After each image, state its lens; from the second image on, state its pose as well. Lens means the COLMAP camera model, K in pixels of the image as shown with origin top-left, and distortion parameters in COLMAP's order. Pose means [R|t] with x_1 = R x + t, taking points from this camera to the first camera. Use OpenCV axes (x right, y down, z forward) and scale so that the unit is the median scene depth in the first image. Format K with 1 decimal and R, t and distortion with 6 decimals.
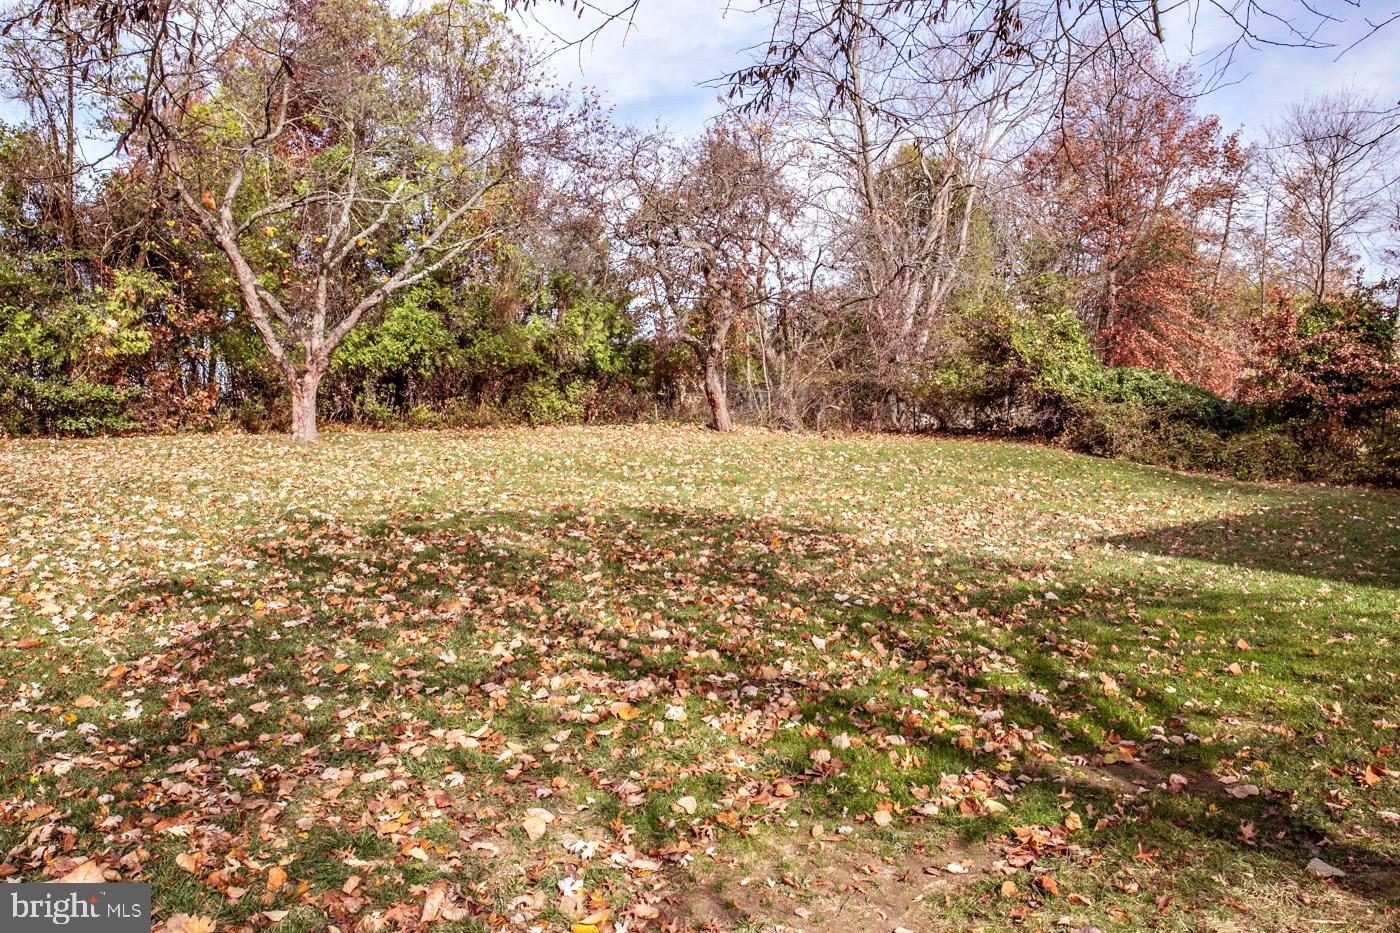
lens RADIAL K [[1209.5, 0, 700.0], [0, 1209.5, 466.5], [0, 0, 1]] dist [0.070663, 0.000976]
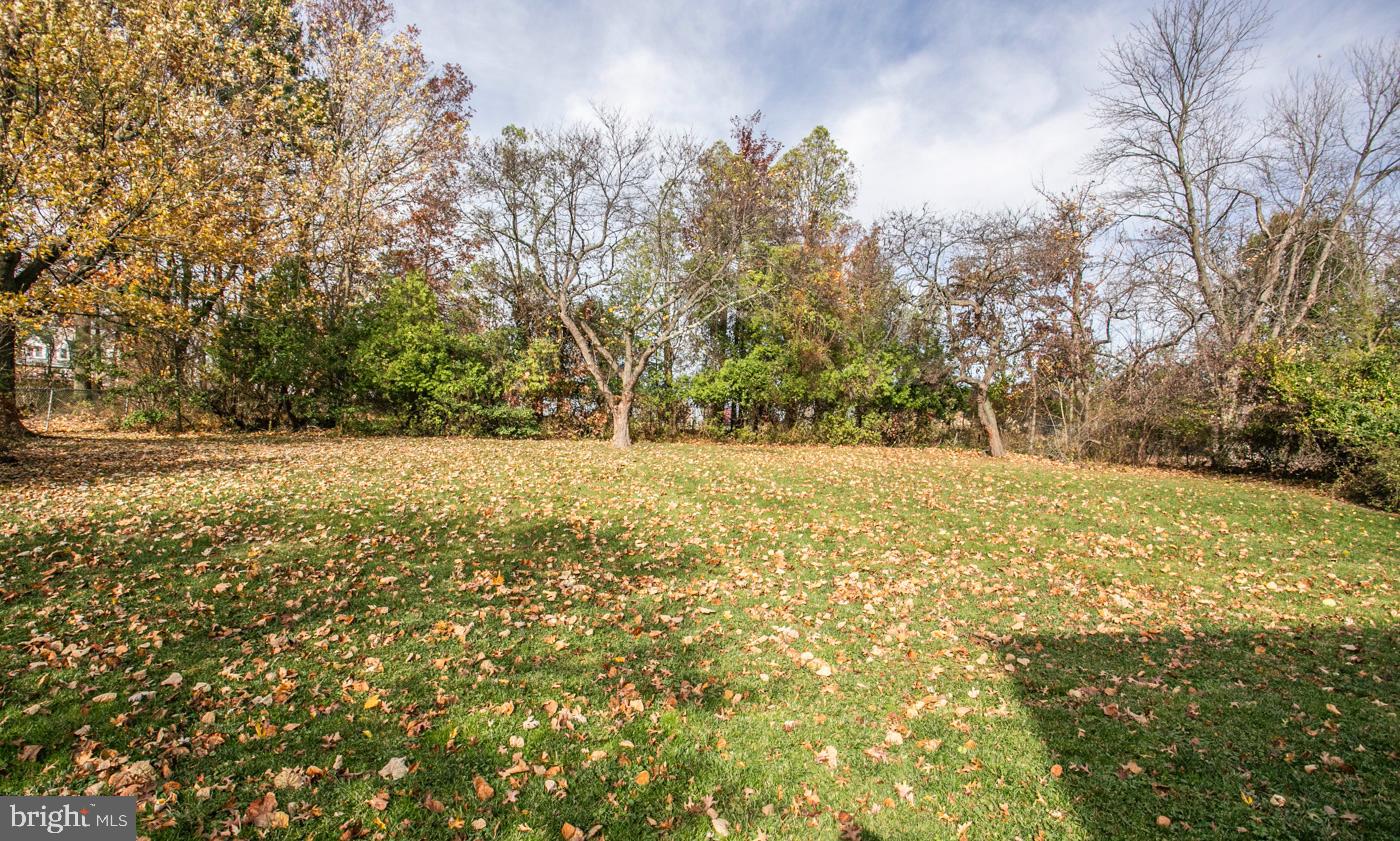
lens RADIAL K [[730.6, 0, 700.0], [0, 730.6, 420.5], [0, 0, 1]] dist [-0.000387, -0.000074]
pose [[0.817466, 0.025791, -0.575399, 0.217717], [-0.062572, 0.997061, -0.044205, -0.017208], [0.572568, 0.072140, 0.816677, 0.276281]]
